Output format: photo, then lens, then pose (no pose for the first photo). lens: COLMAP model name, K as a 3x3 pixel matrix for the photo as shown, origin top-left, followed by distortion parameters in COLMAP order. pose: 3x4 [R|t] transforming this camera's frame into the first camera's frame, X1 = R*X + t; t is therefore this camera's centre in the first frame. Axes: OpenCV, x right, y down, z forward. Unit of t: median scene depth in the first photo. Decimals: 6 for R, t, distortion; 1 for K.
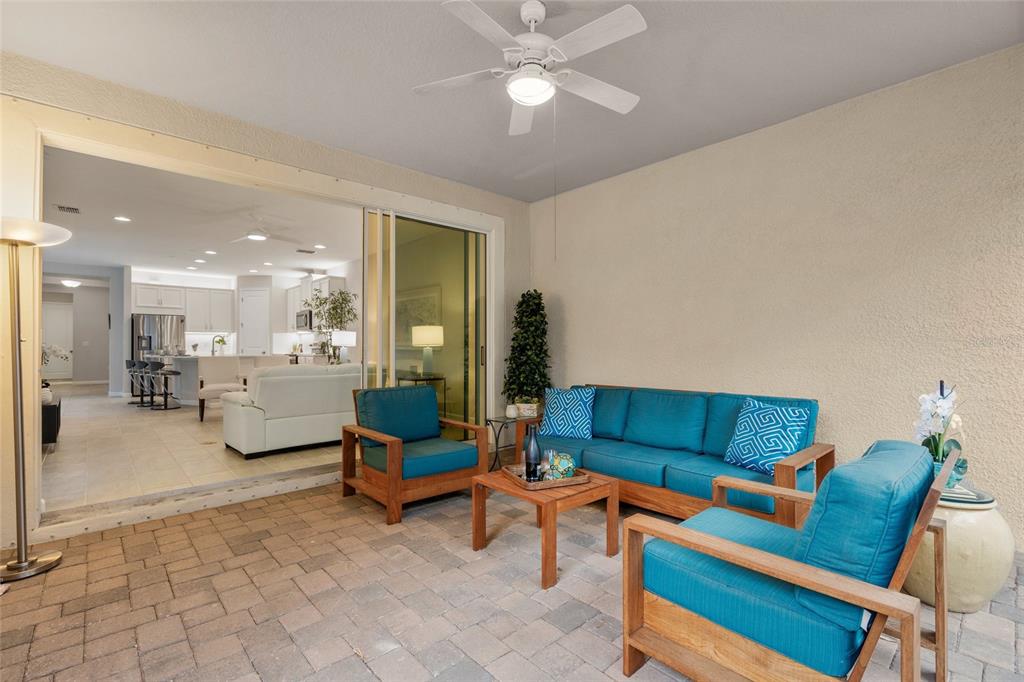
lens RADIAL K [[468.1, 0, 512.1], [0, 468.1, 344.3], [0, 0, 1]] dist [-0.007926, 0.004678]
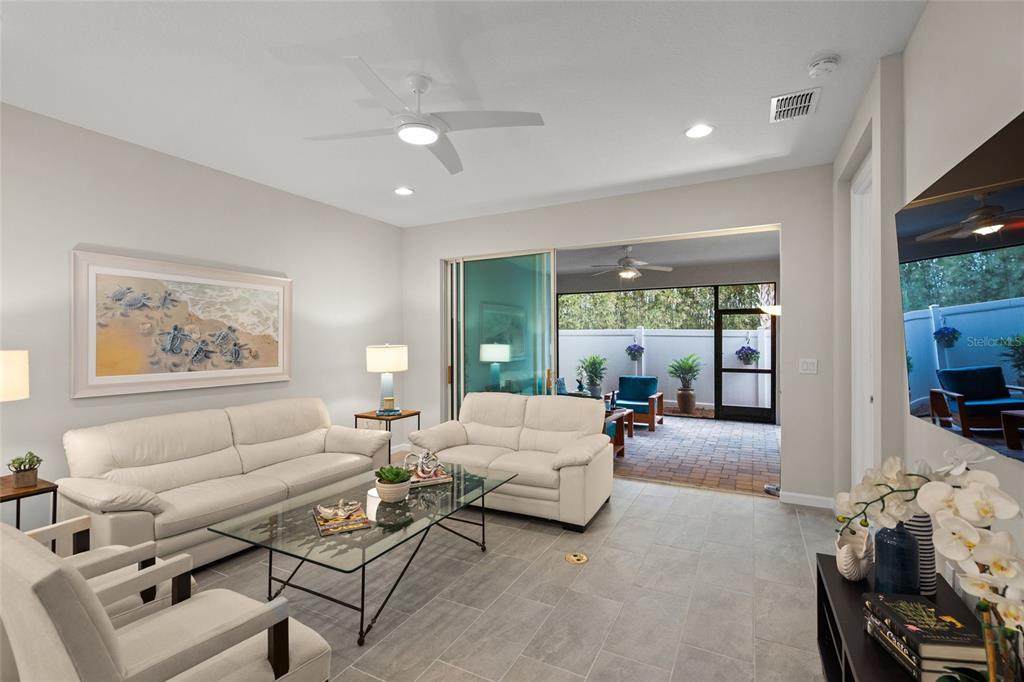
lens RADIAL K [[468.1, 0, 510.7], [0, 468.1, 339.8], [0, 0, 1]] dist [-0.007926, 0.004678]
pose [[-0.350032, 0.001980, 0.936736, -0.583598], [-0.002068, 0.999994, -0.002886, -0.026892], [-0.936735, -0.002947, -0.350026, 0.644220]]
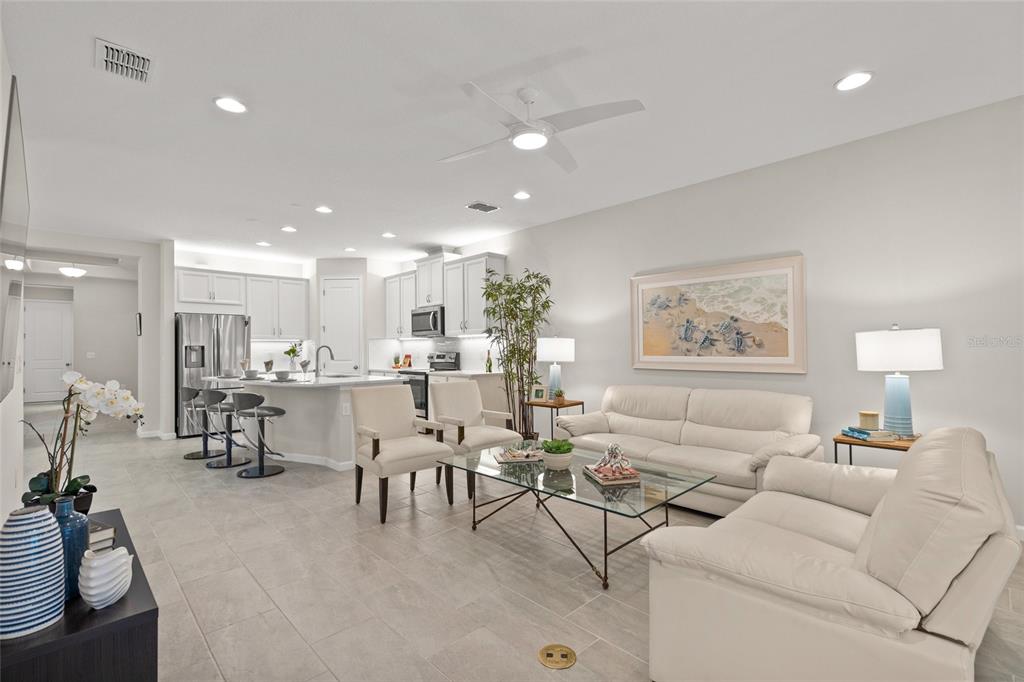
lens RADIAL K [[468.1, 0, 511.4], [0, 468.1, 343.3], [0, 0, 1]] dist [-0.007926, 0.004678]
pose [[0.999653, -0.007585, 0.025213, -0.347582], [0.007751, 0.999949, -0.006492, -0.013747], [-0.025162, 0.006685, 0.999661, 0.320403]]
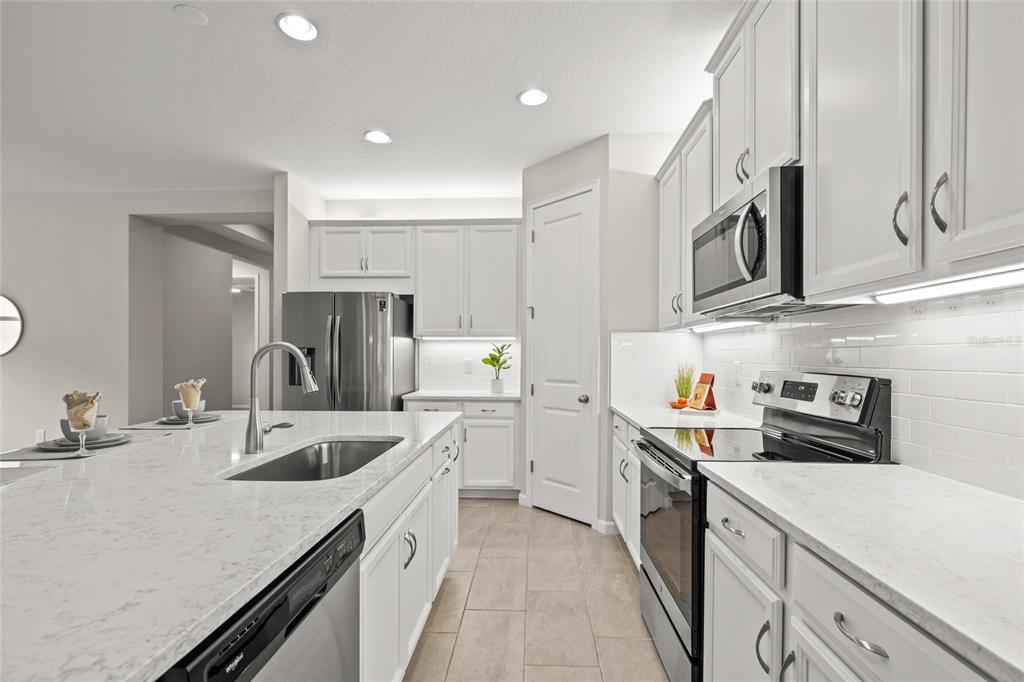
lens RADIAL K [[468.1, 0, 517.4], [0, 468.1, 355.2], [0, 0, 1]] dist [-0.007926, 0.004678]
pose [[0.714533, 0.002010, -0.699599, -0.388551], [0.000489, 0.999994, 0.003373, -0.013058], [0.699602, -0.002753, 0.714528, 0.833334]]
